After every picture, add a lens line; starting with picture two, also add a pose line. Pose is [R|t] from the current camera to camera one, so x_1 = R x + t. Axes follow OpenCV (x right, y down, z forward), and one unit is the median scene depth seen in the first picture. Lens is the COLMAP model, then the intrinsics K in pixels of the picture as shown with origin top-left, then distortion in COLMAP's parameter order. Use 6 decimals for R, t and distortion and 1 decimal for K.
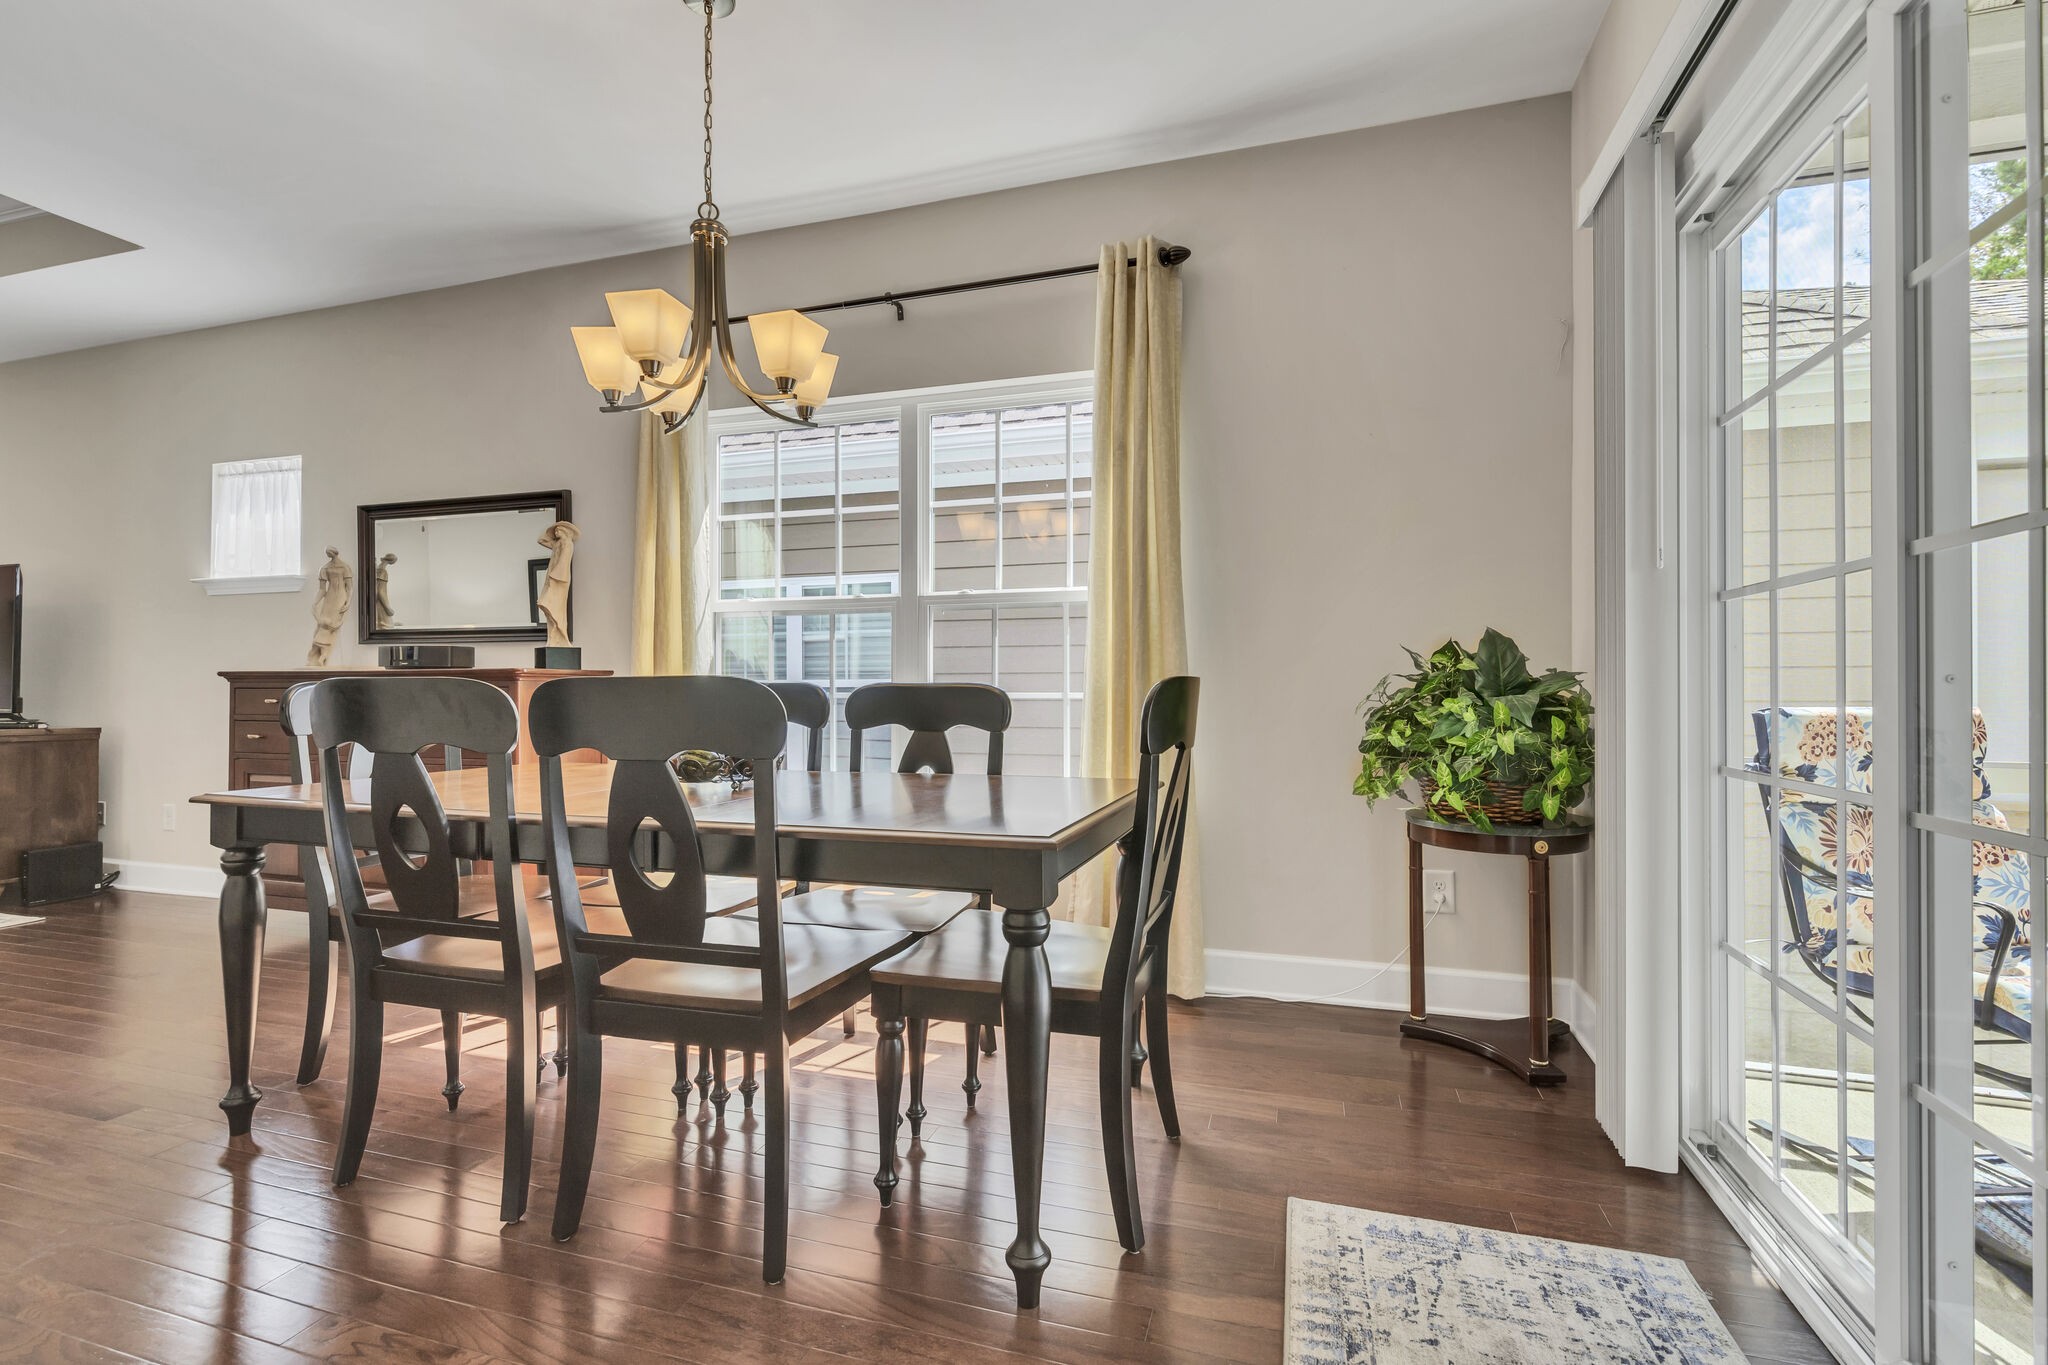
lens RADIAL K [[859.0, 0, 1024.0], [0, 859.0, 682.5], [0, 0, 1]] dist [0.000487, -0.000025]
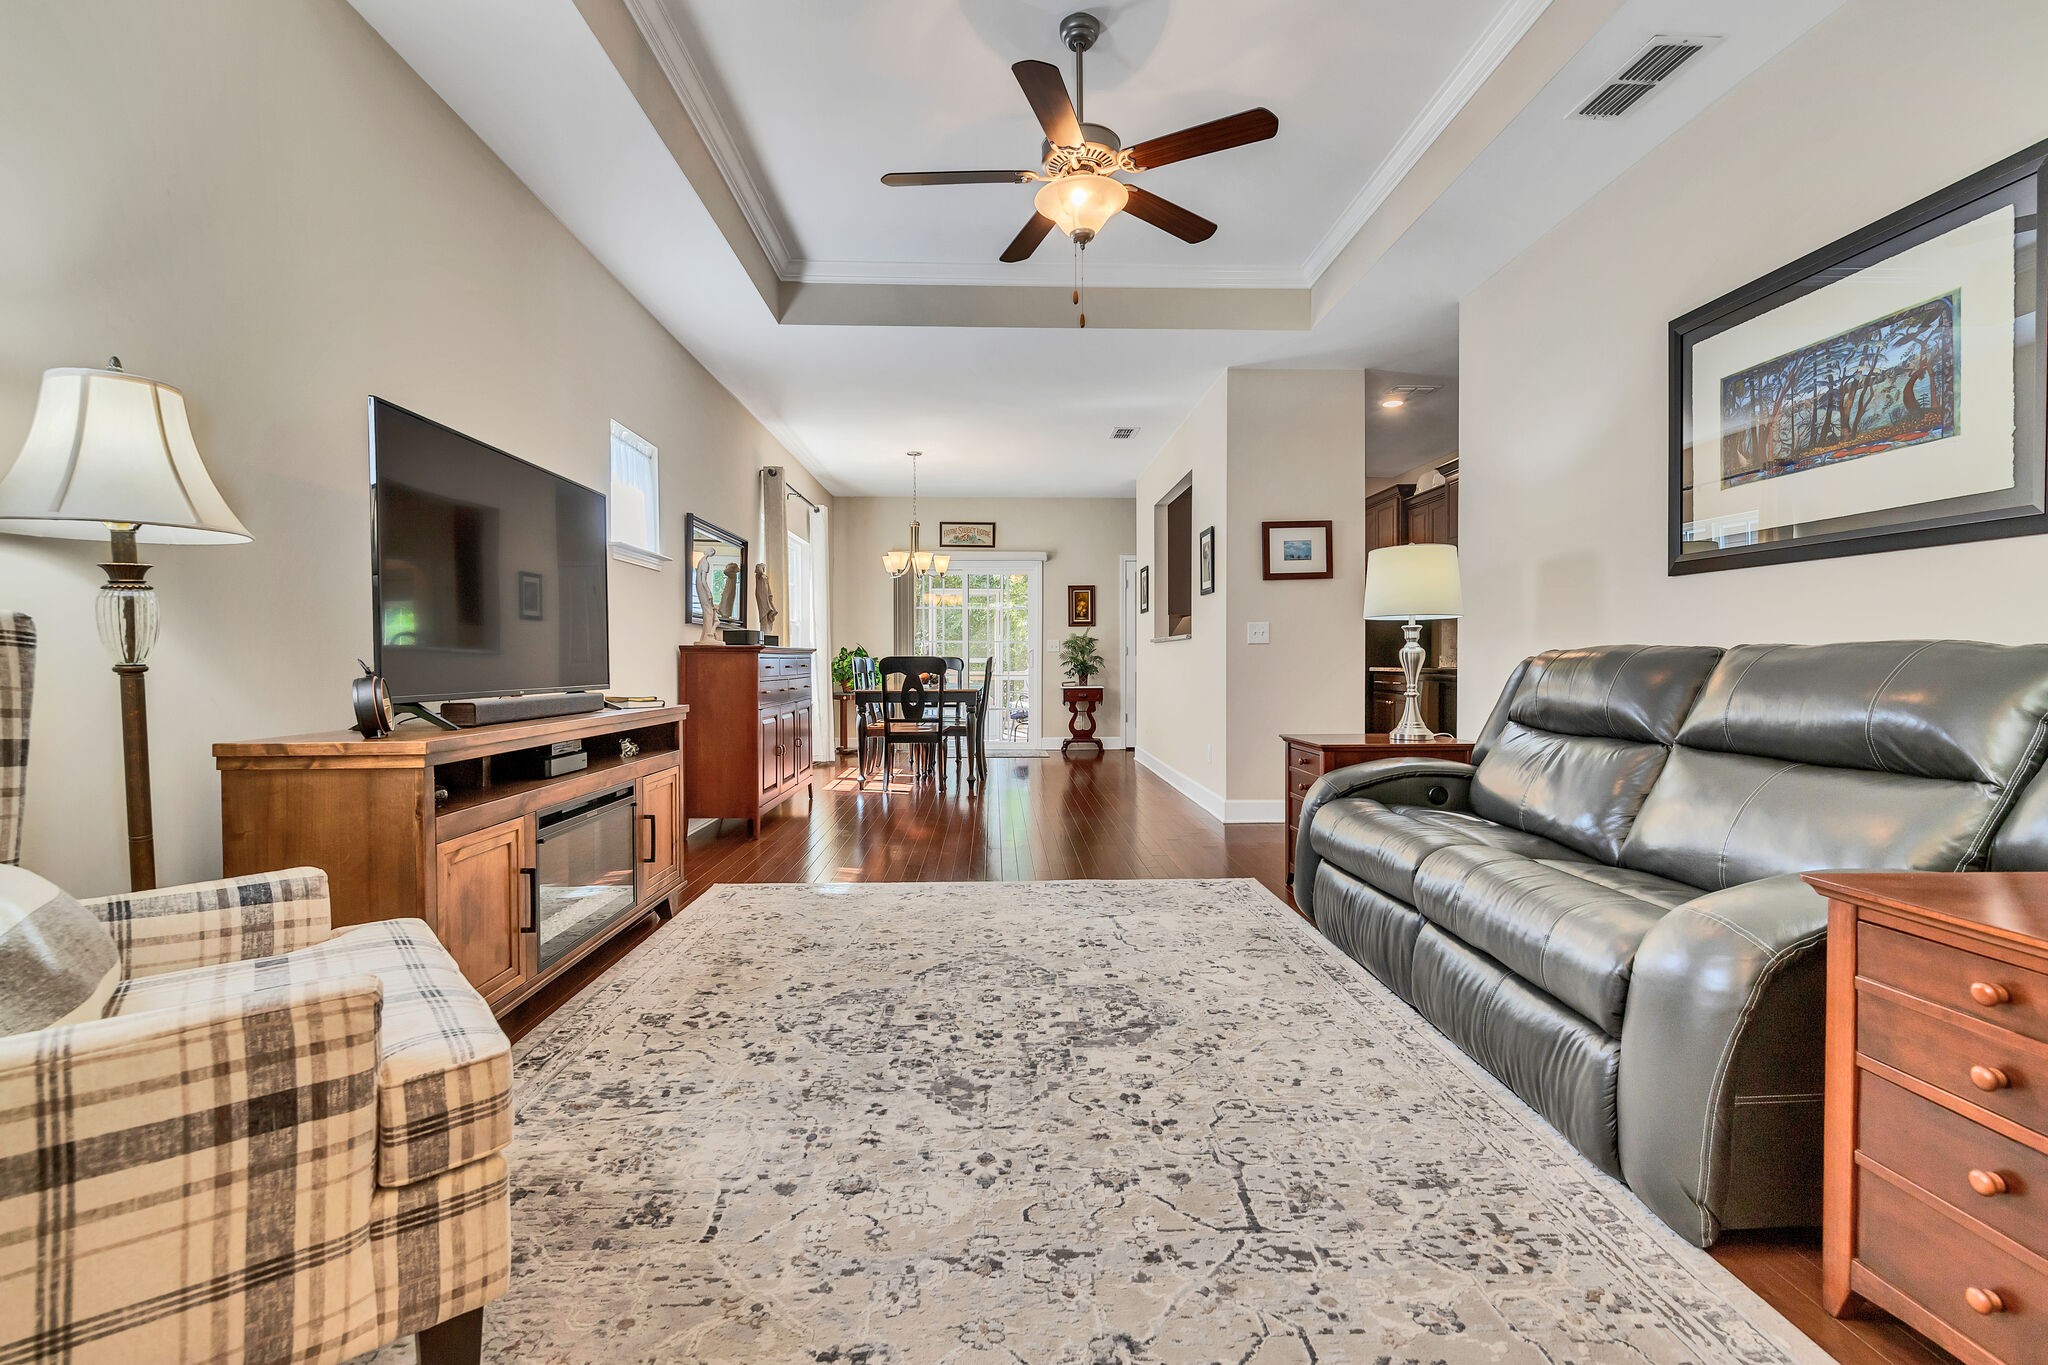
lens RADIAL K [[926.1, 0, 1033.0], [0, 926.1, 656.7], [0, 0, 1]] dist [-0.000046, -0.000028]
pose [[-0.323744, 0.006173, 0.946124, -2.470718], [-0.000892, 0.999976, -0.006829, 0.016260], [-0.946144, -0.003055, -0.323731, 1.072399]]
